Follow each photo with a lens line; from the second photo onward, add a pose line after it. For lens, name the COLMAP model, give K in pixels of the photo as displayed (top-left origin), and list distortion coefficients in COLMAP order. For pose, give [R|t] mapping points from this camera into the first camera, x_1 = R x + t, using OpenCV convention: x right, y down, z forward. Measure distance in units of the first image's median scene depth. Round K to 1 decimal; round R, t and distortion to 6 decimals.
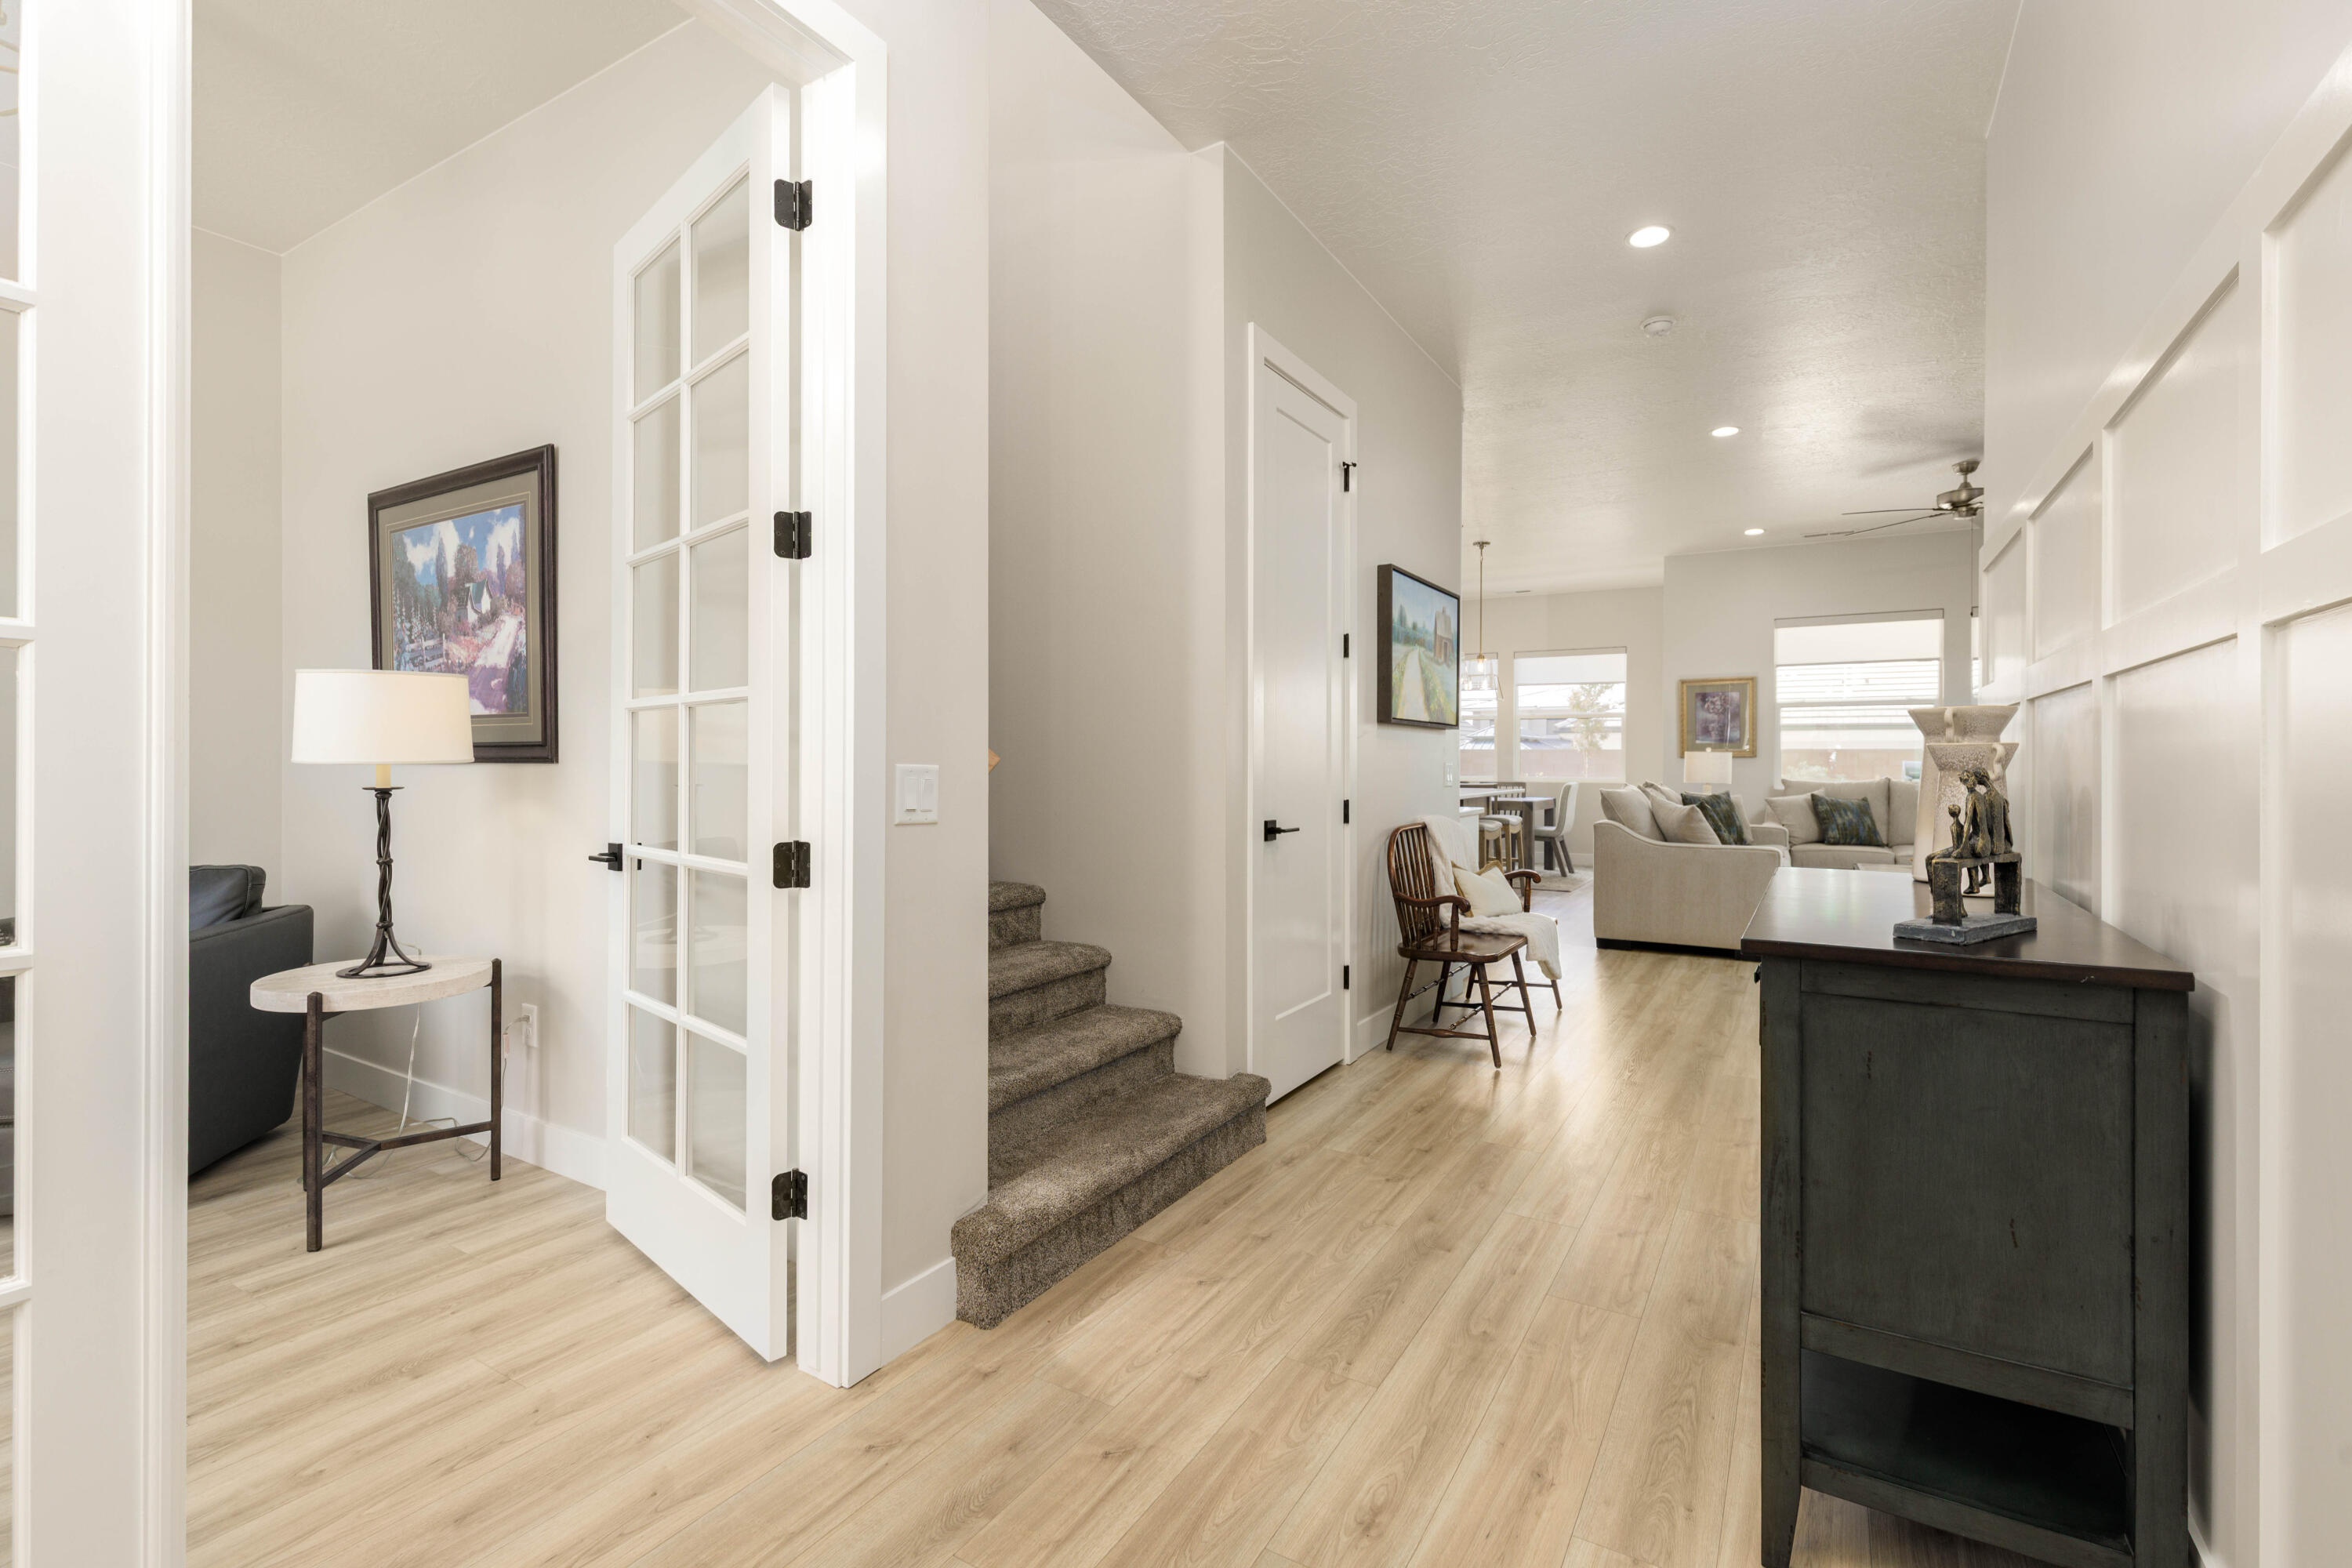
lens RADIAL K [[1062.1, 0, 1174.6], [0, 1062.1, 759.9], [0, 0, 1]] dist [0.004519, 0.000479]
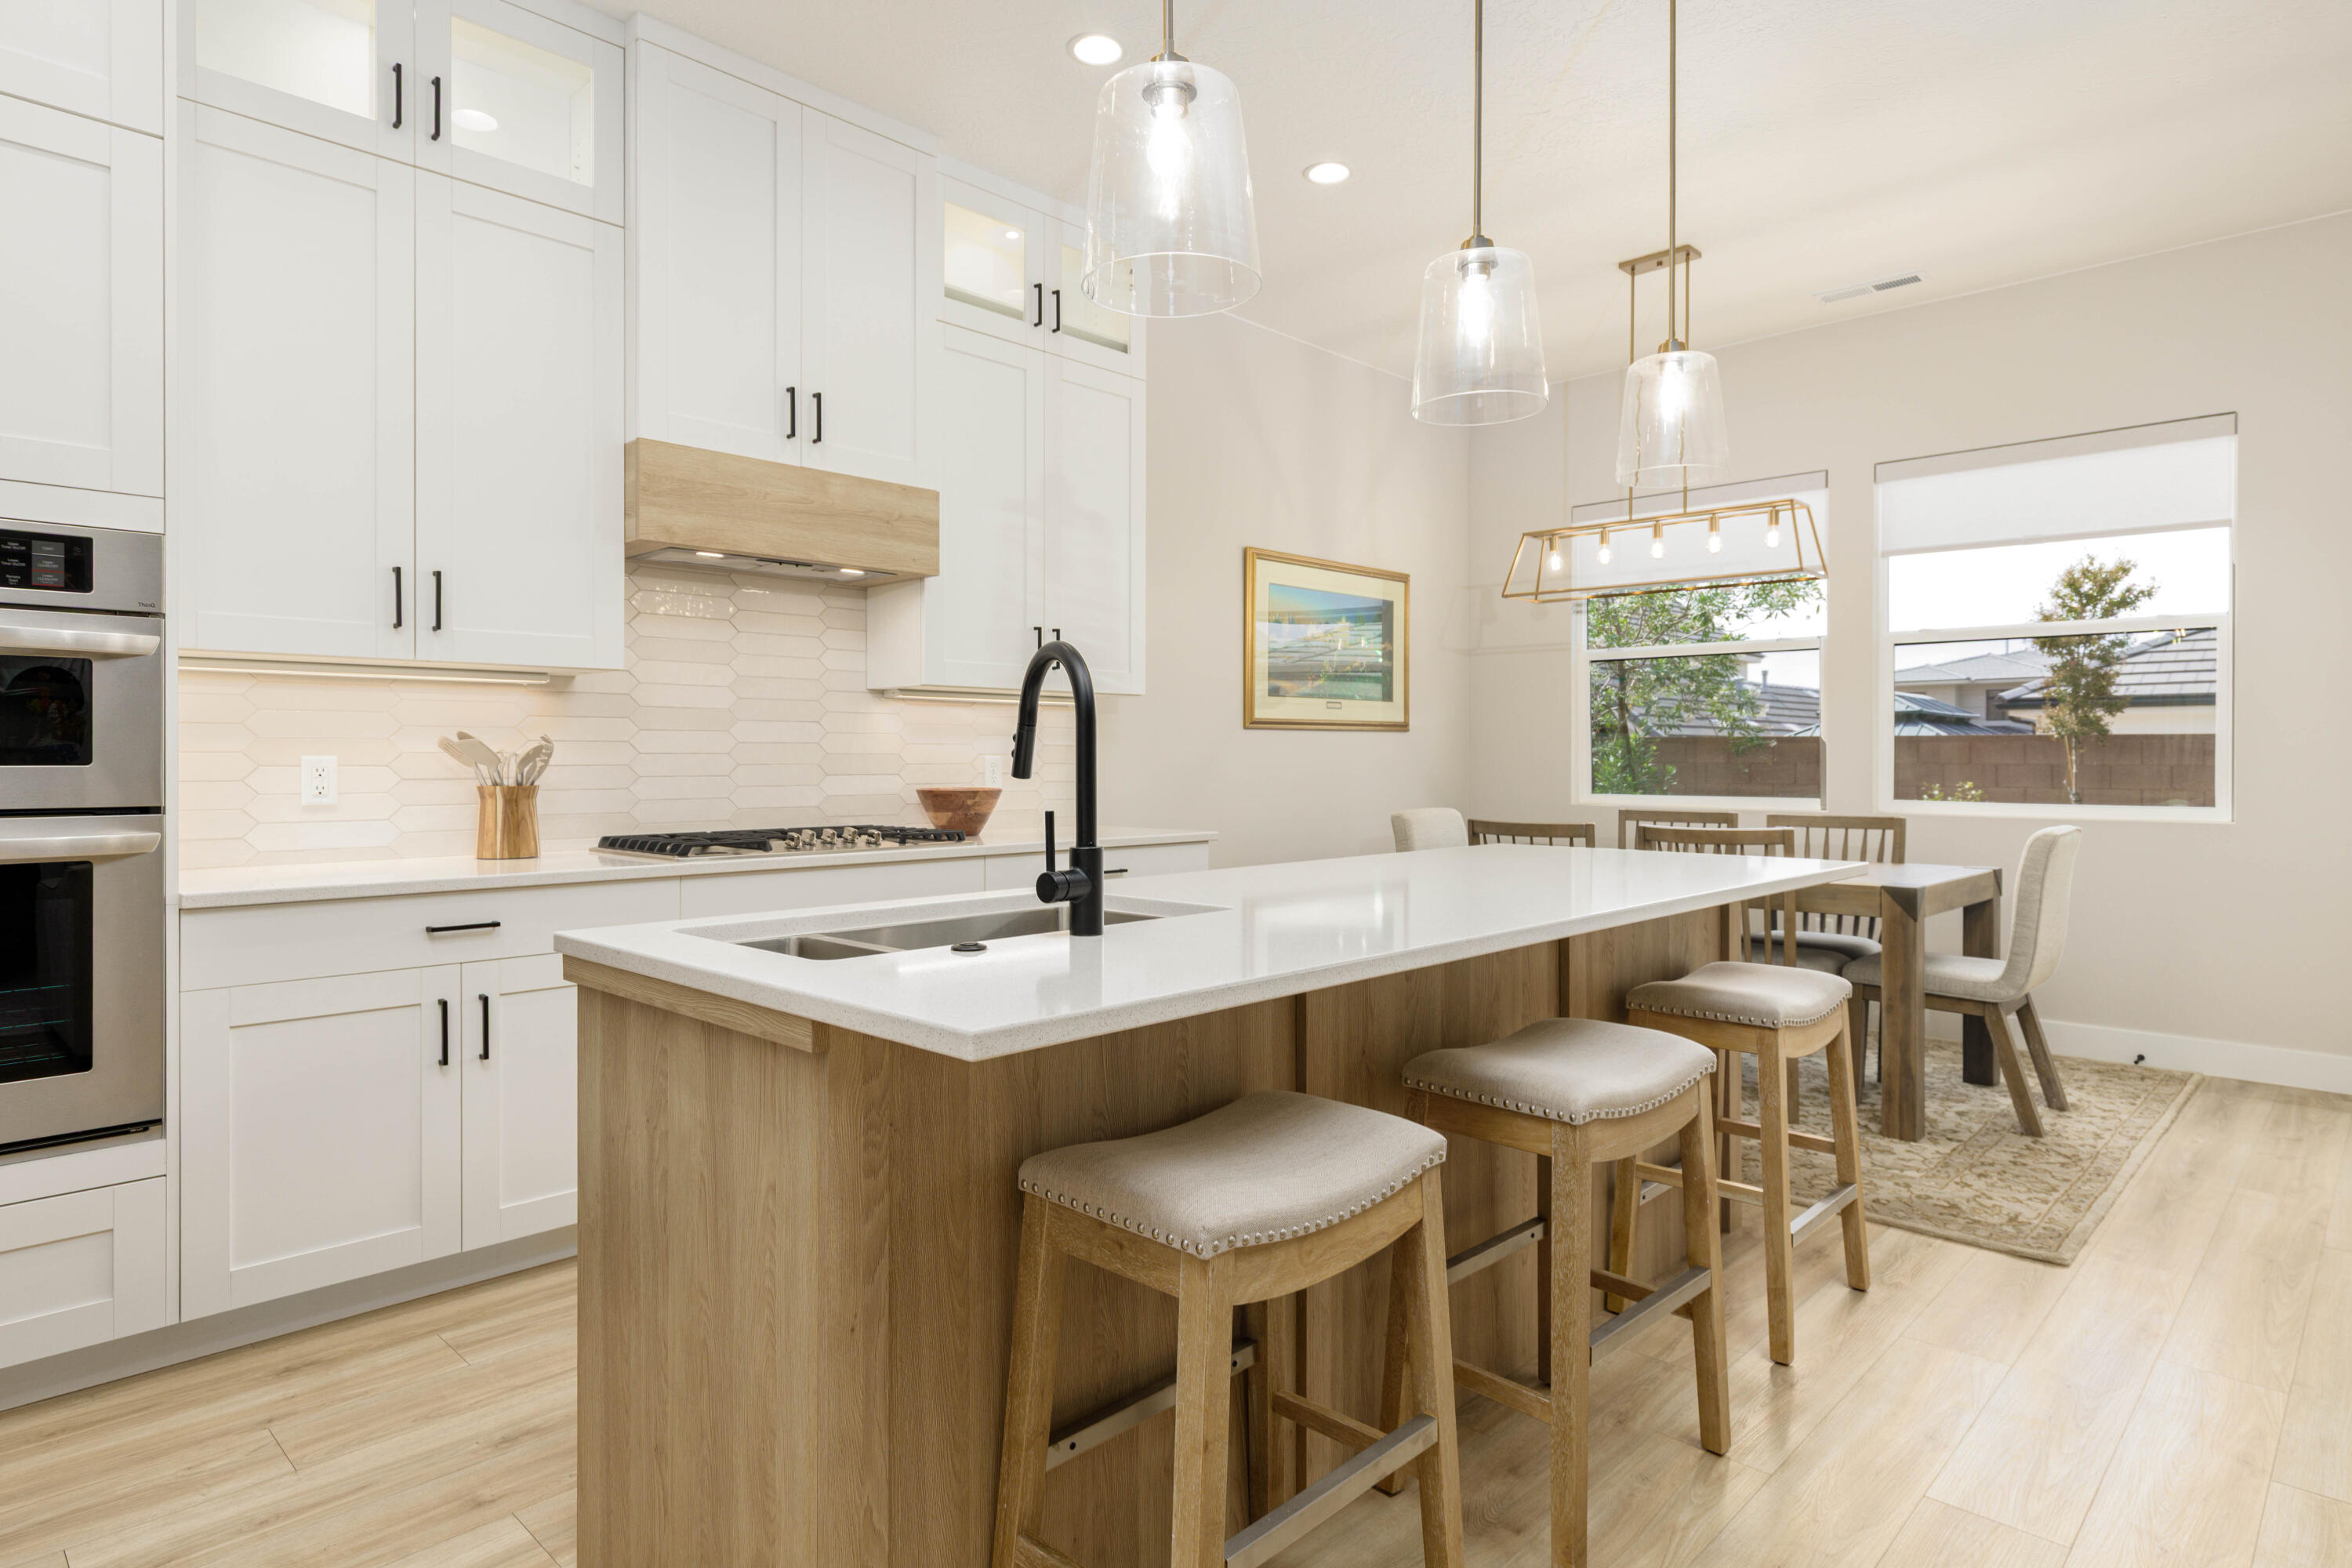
lens RADIAL K [[1301.2, 0, 1171.7], [0, 1301.2, 761.0], [0, 0, 1]] dist [0.003274, 0.000104]
pose [[0.975427, -0.000238, -0.220325, 0.232774], [0.000647, 0.999998, 0.001787, 0.001408], [0.220324, -0.001886, 0.975425, 0.649321]]
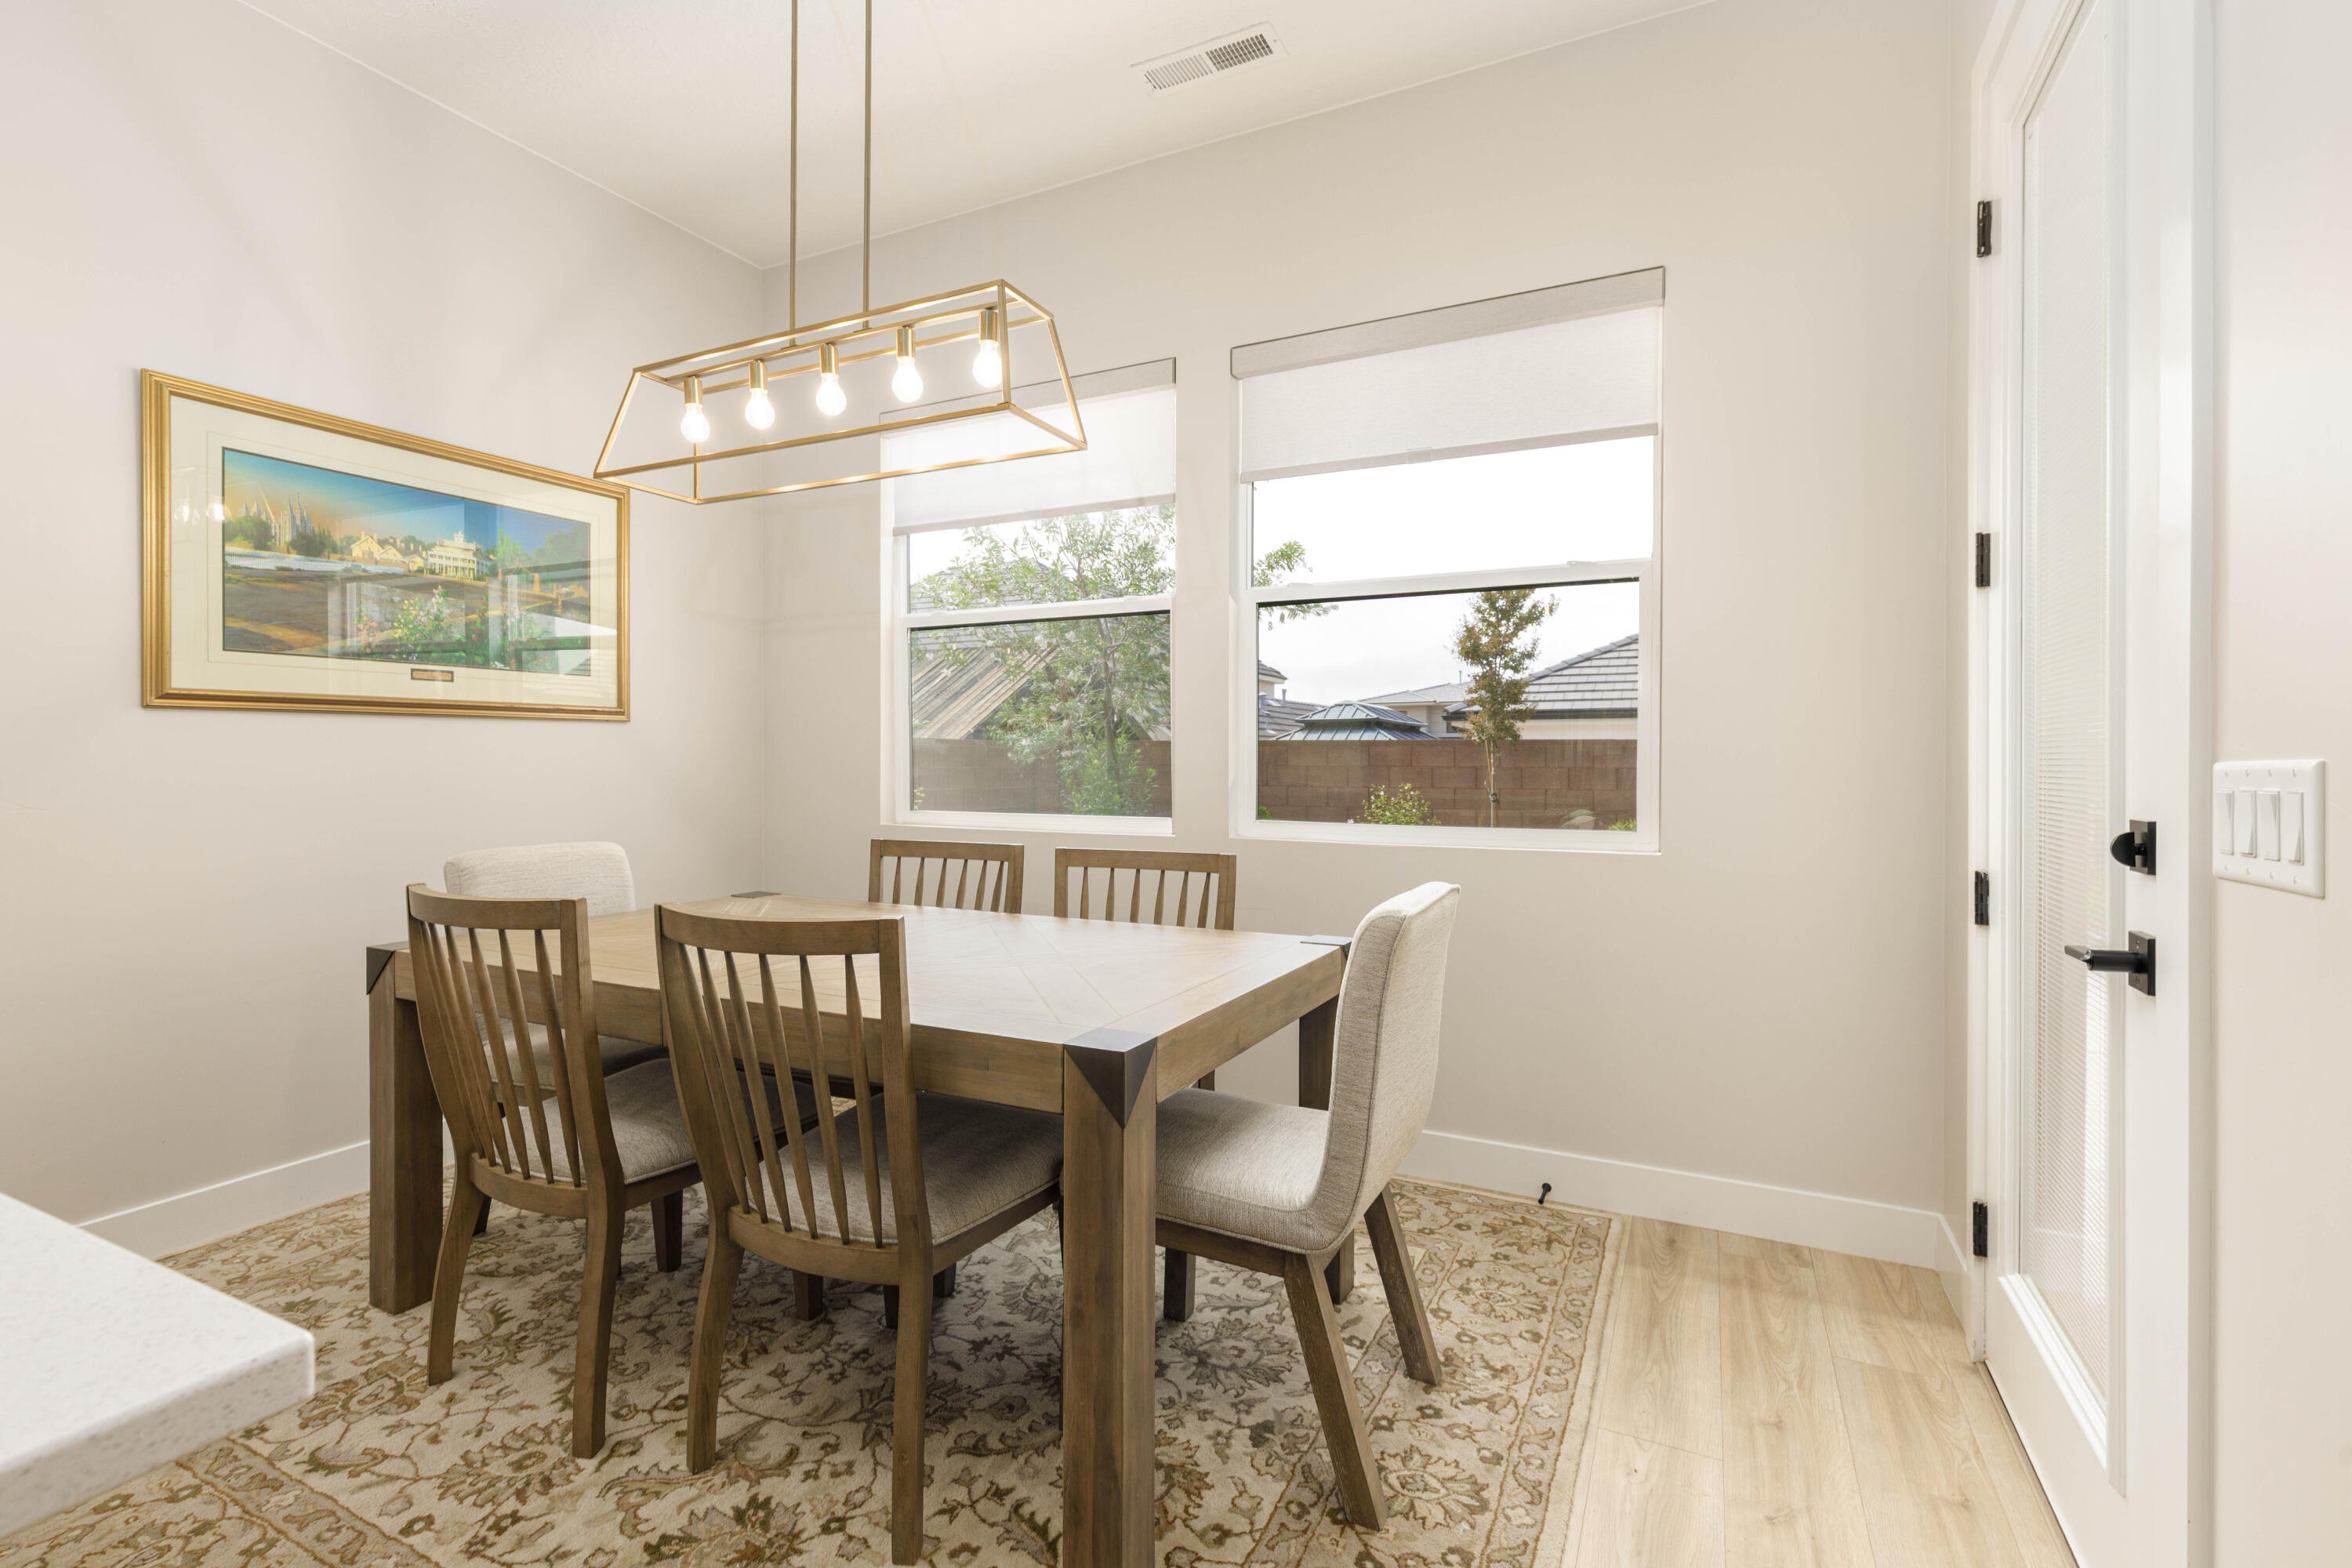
lens RADIAL K [[1062.1, 0, 1174.6], [0, 1062.1, 759.9], [0, 0, 1]] dist [0.004519, 0.000479]
pose [[0.996574, -0.000364, 0.082710, 0.366562], [0.000421, 1.000000, -0.000665, 0.001104], [-0.082710, 0.000697, 0.996573, 0.952738]]
